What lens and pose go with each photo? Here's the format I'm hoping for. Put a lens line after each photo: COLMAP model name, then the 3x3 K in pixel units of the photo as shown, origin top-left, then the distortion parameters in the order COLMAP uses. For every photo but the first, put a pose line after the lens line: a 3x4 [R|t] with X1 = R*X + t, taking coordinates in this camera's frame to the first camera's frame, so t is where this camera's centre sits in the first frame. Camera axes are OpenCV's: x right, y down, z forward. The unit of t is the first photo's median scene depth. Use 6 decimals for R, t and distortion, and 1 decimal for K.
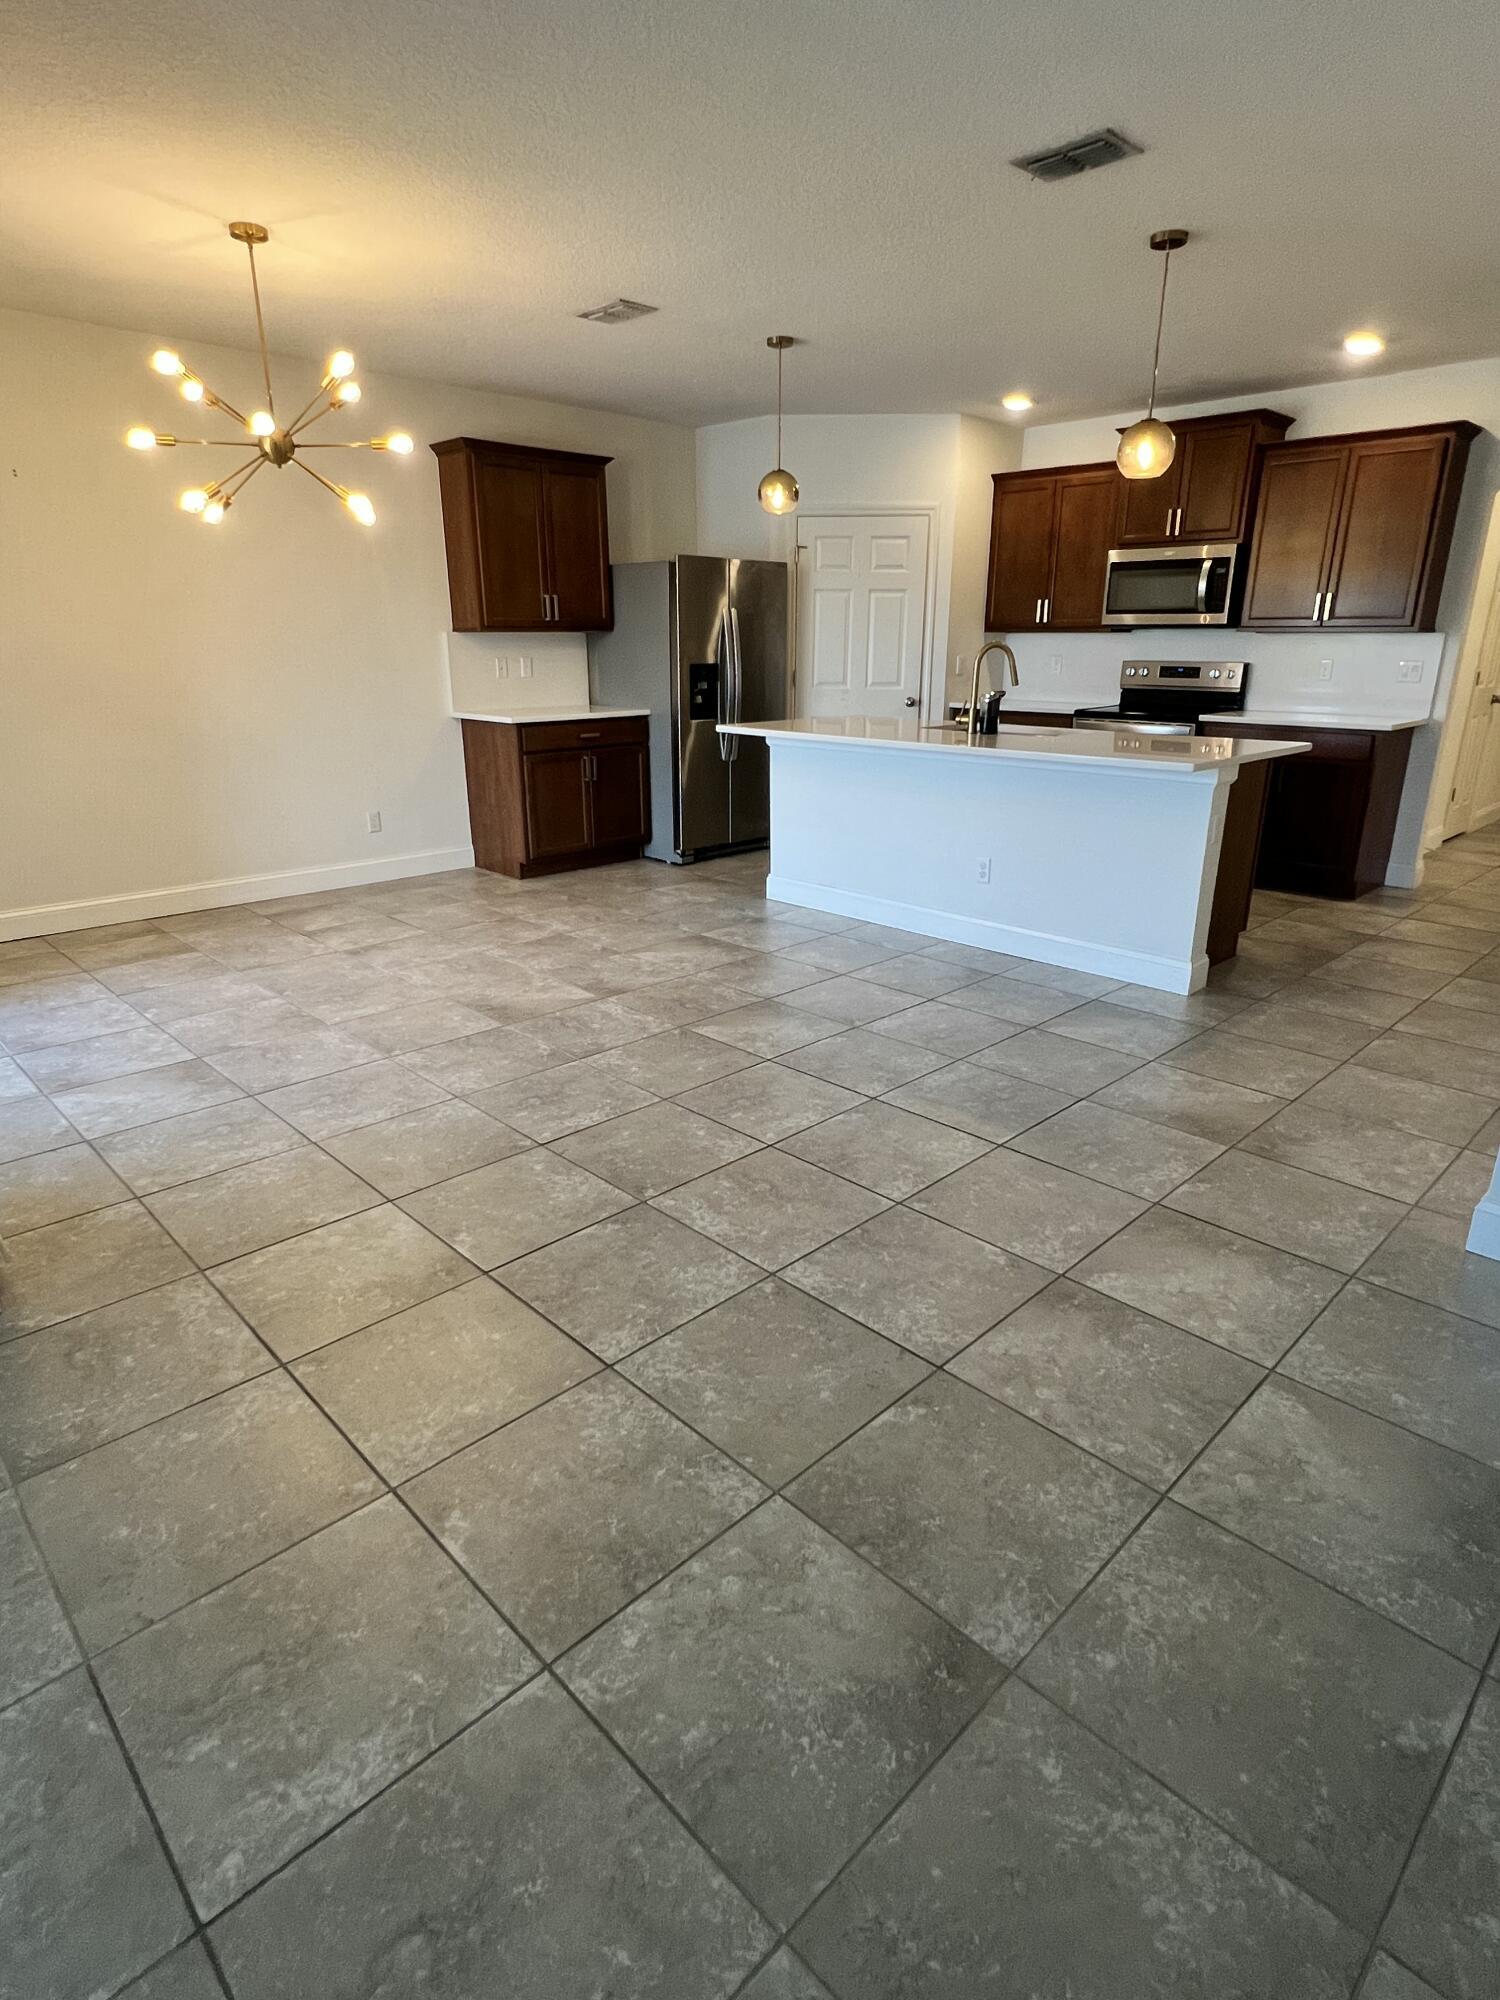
lens RADIAL K [[1072.8, 0, 750.0], [0, 1072.8, 1000.0], [0, 0, 1]] dist [0.001046, -0.000648]
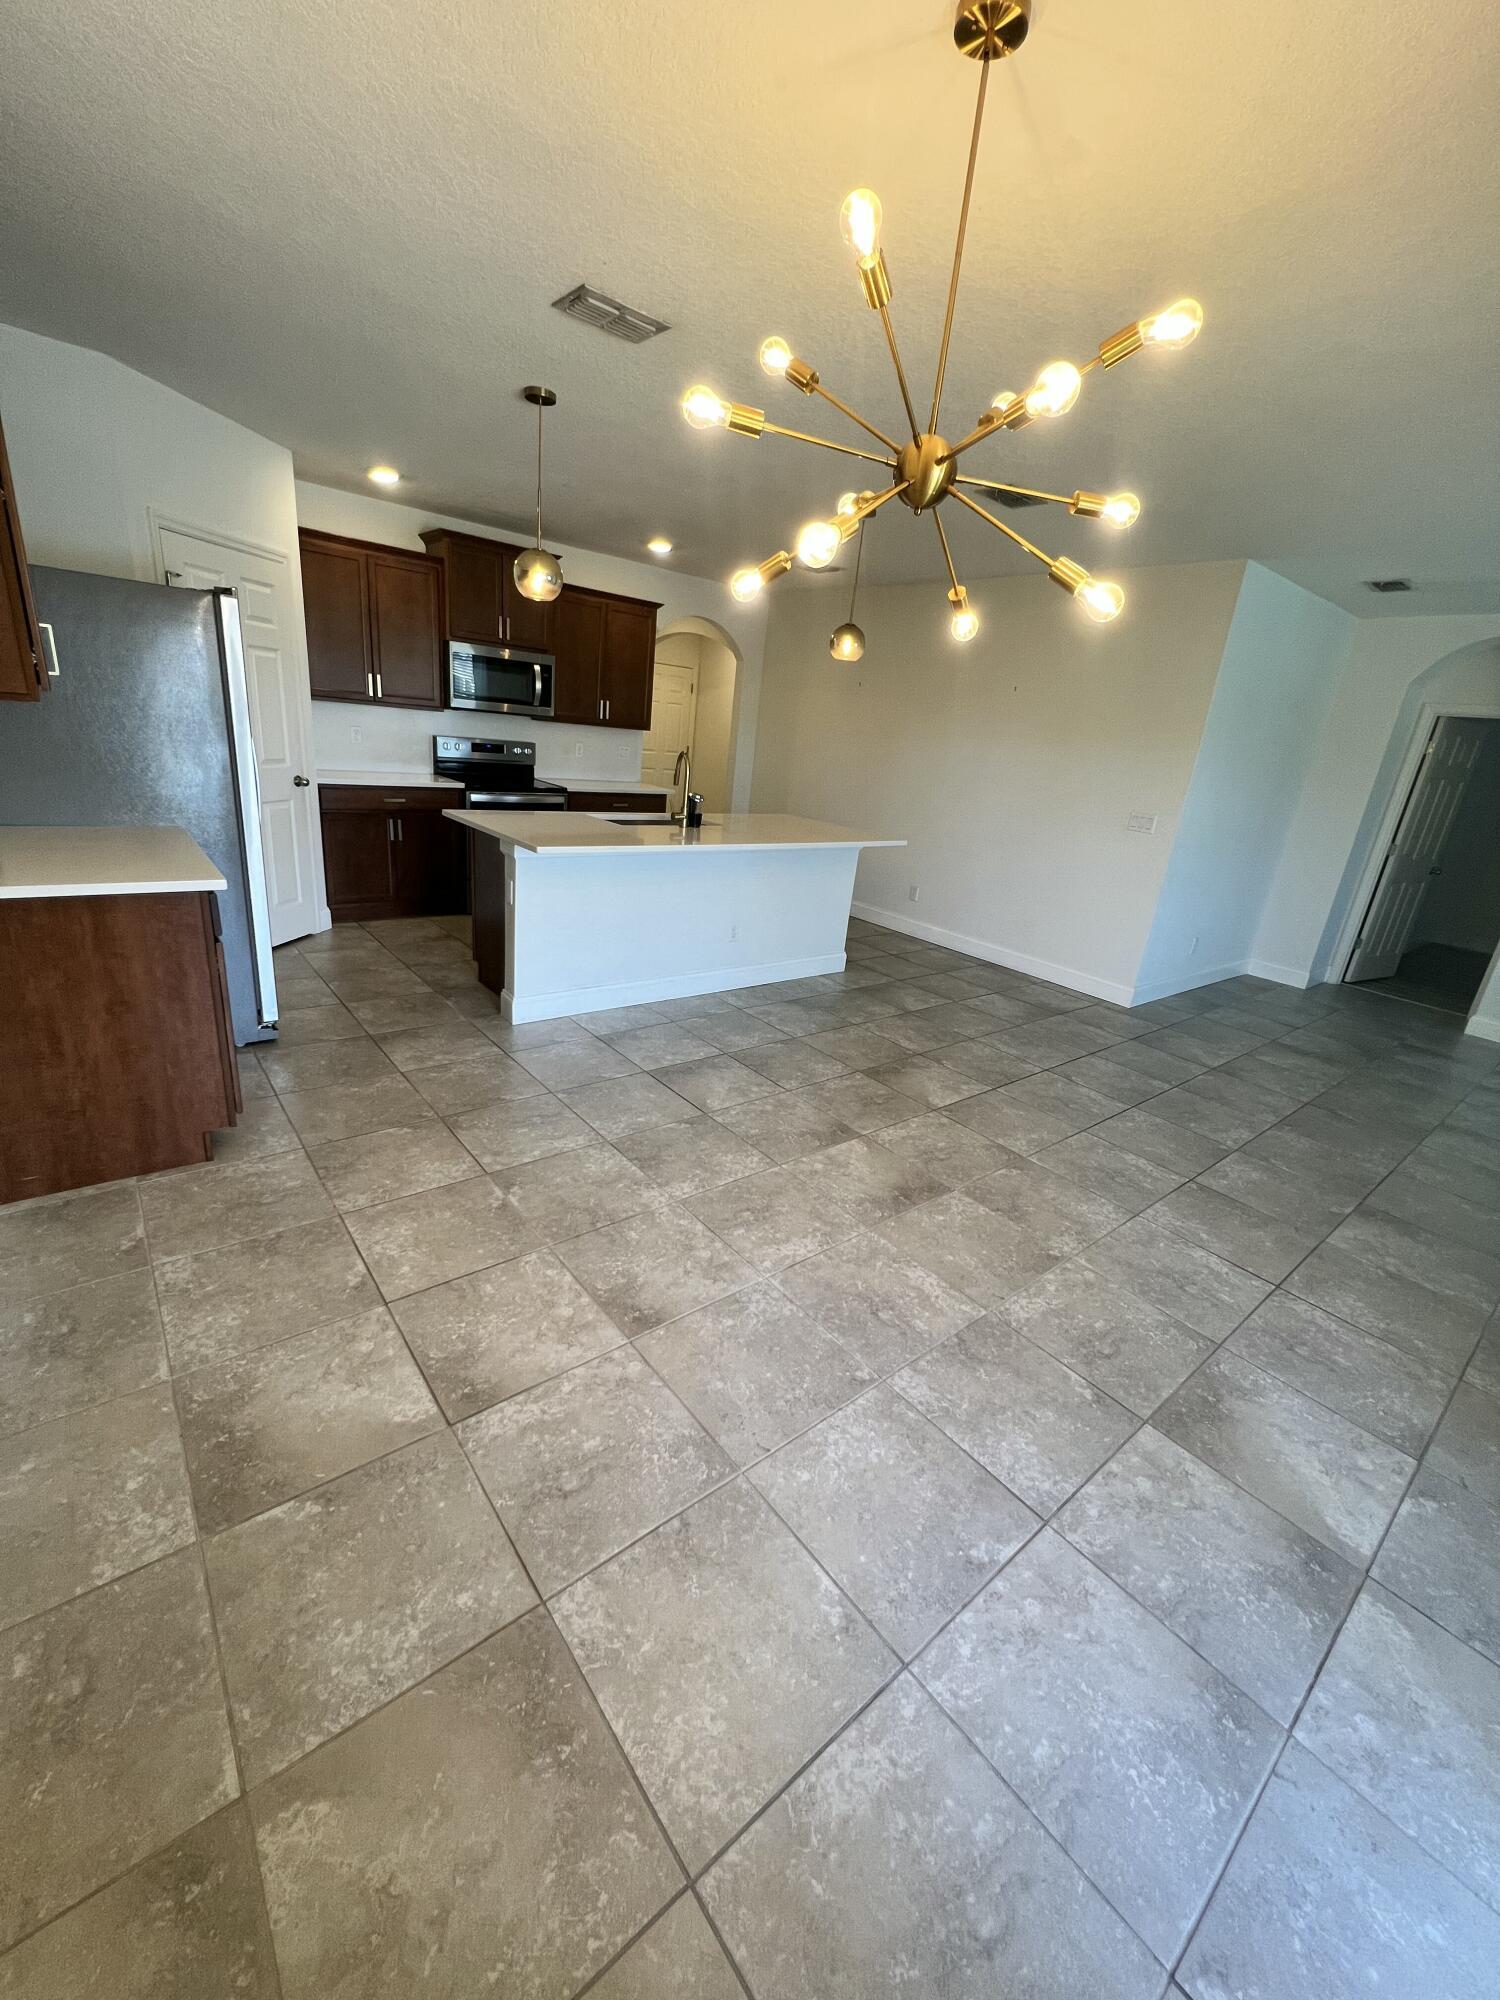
lens RADIAL K [[793.3, 0, 750.0], [0, 793.3, 1000.0], [0, 0, 1]] dist [0.000218, 0.000052]
pose [[0.089223, -0.318336, 0.943770, -0.637192], [0.224900, 0.929516, 0.292267, -0.285484], [-0.970288, 0.186177, 0.154529, 0.752776]]
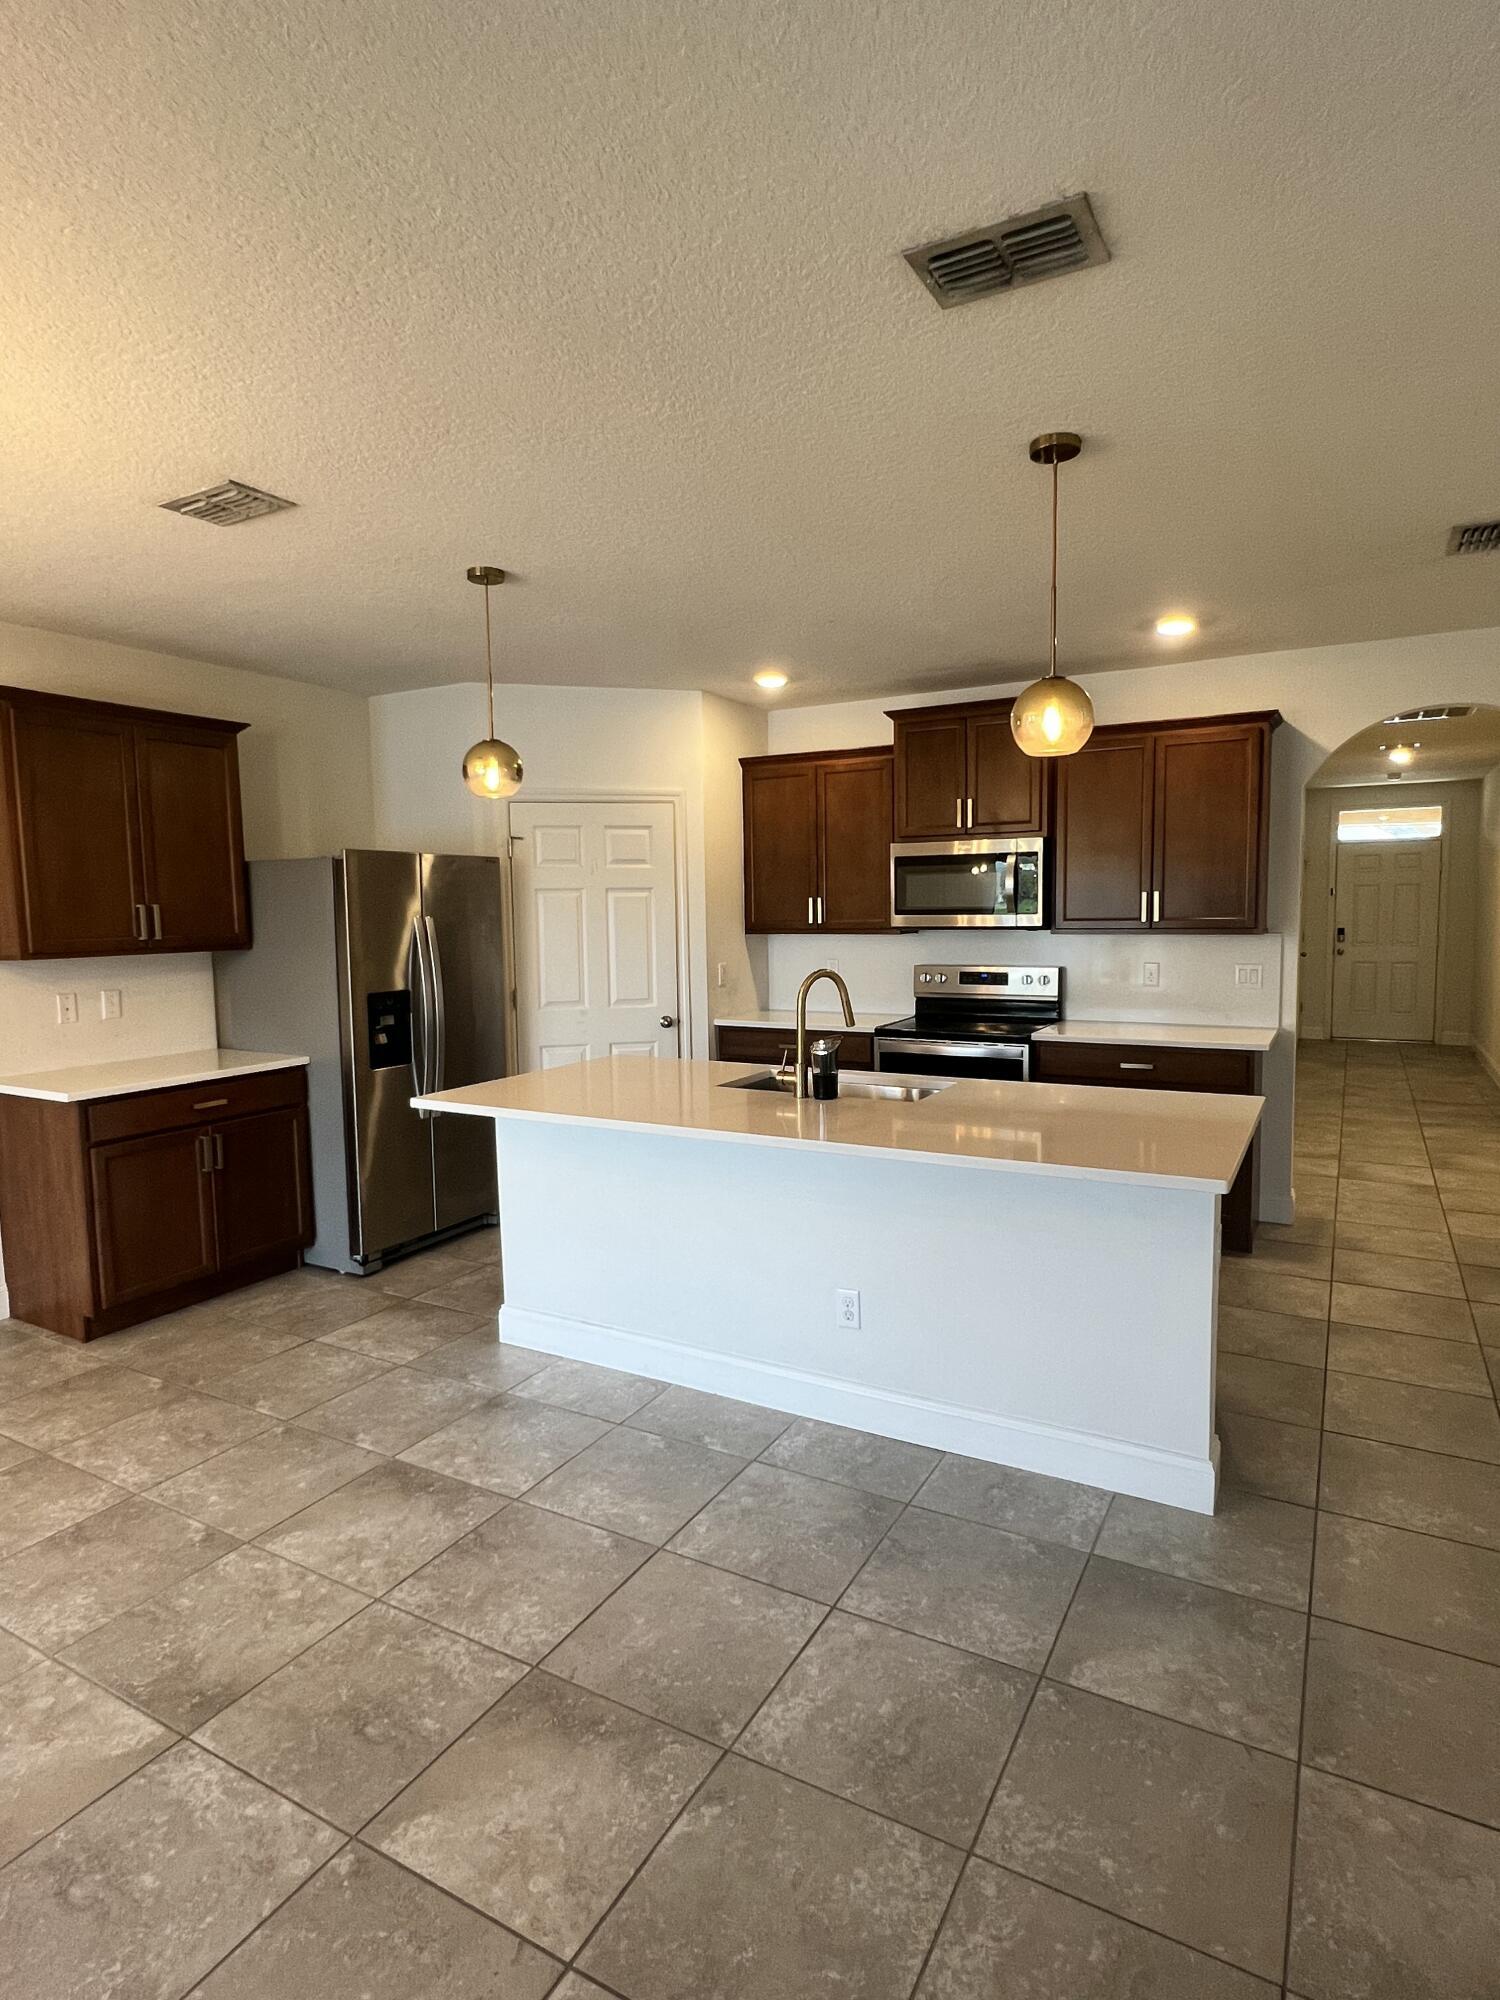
lens RADIAL K [[1072.8, 0, 750.0], [0, 1072.8, 1000.0], [0, 0, 1]] dist [0.001046, -0.000648]
pose [[0.960306, -0.039625, 0.276119, -0.011072], [0.104563, 0.968819, -0.224624, -0.144409], [-0.258608, 0.244579, 0.934507, 0.321132]]
